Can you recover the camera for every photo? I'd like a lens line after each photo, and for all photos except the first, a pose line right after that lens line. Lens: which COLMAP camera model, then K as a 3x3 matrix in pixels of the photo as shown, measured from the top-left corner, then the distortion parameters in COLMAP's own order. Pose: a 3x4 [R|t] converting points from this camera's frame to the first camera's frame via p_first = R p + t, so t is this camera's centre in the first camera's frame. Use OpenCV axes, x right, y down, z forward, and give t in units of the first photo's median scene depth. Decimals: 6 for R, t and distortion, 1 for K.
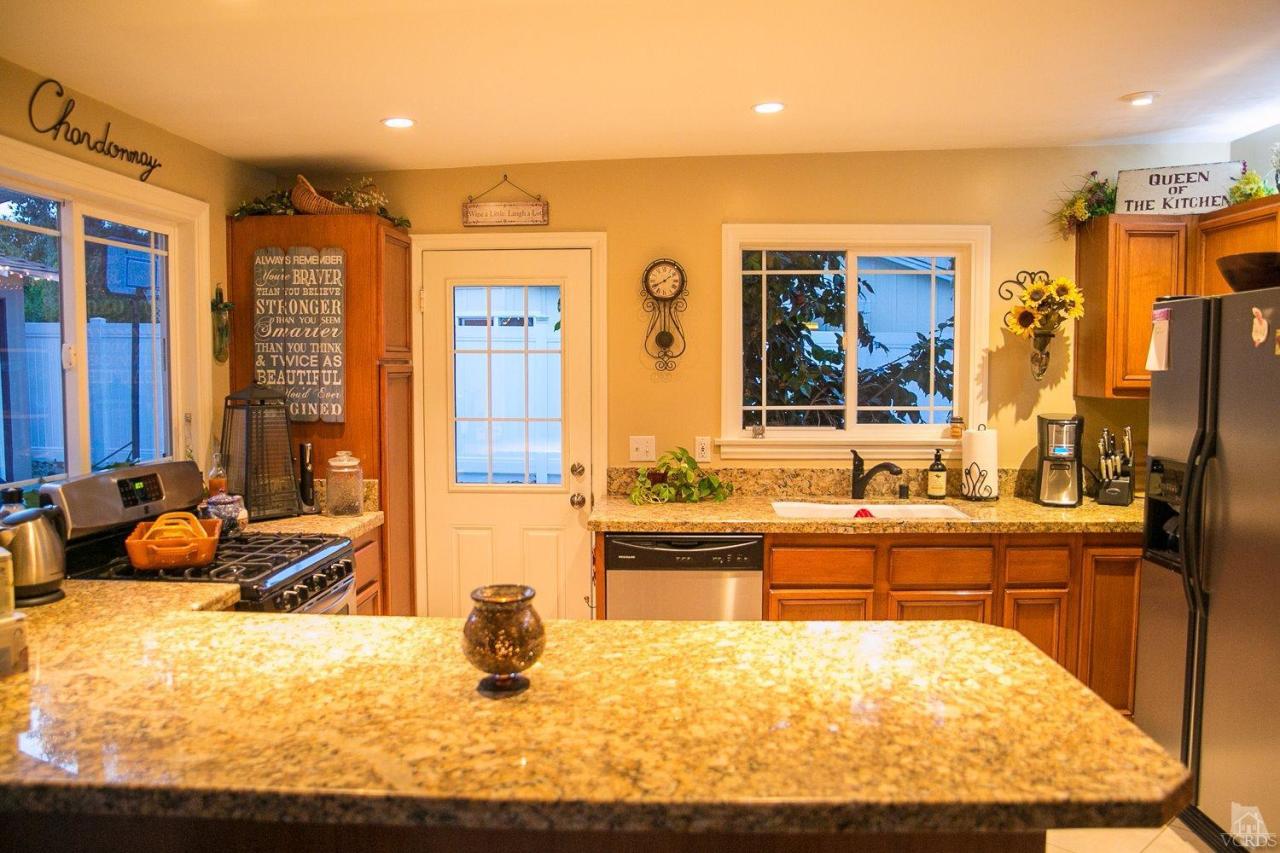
lens RADIAL K [[993.9, 0, 640.0], [0, 993.9, 426.5], [0, 0, 1]] dist [-0.150457, 0.137864]
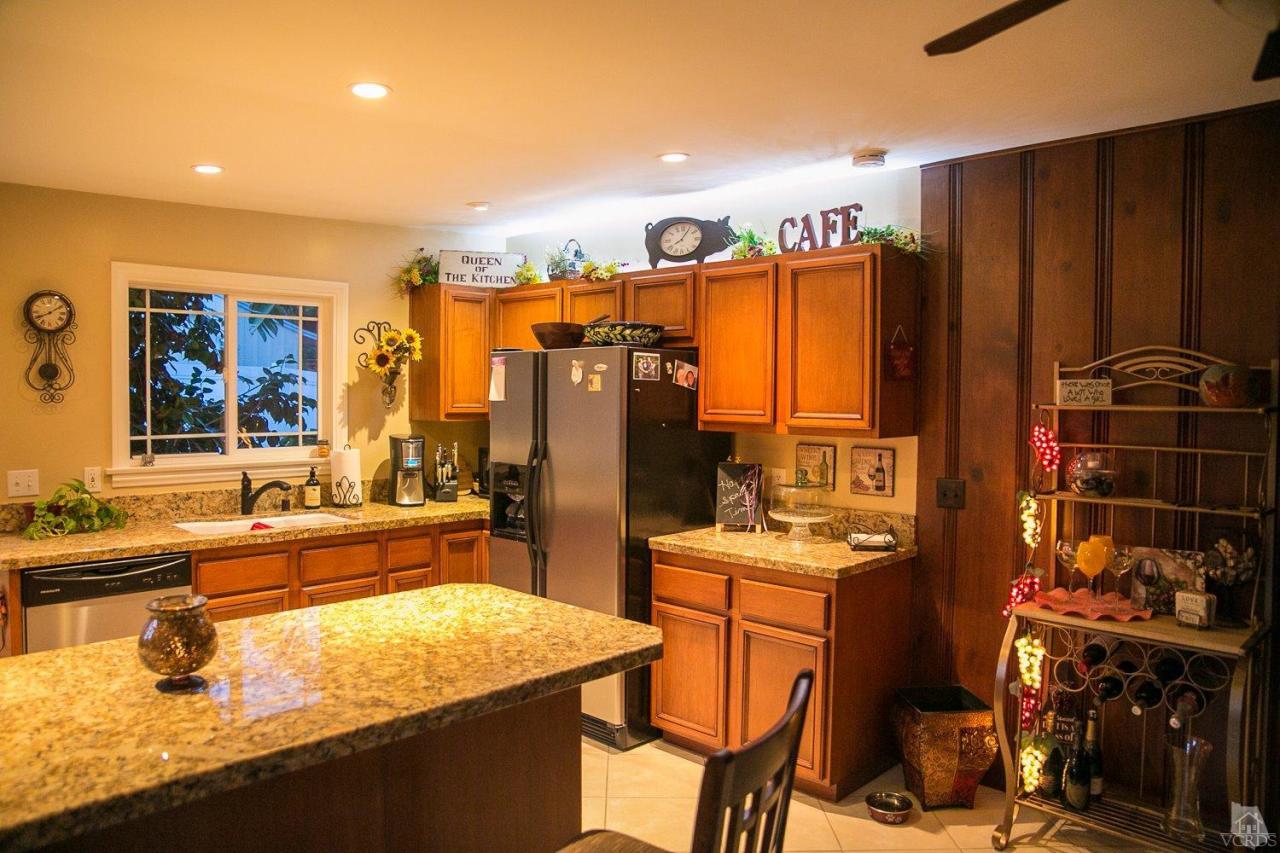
lens RADIAL K [[993.9, 0, 640.0], [0, 993.9, 426.5], [0, 0, 1]] dist [-0.150457, 0.137864]
pose [[0.637592, -0.021874, 0.770063, -0.388334], [0.041693, 0.999112, -0.006141, -0.002584], [-0.769245, 0.036021, 0.637938, -0.073120]]
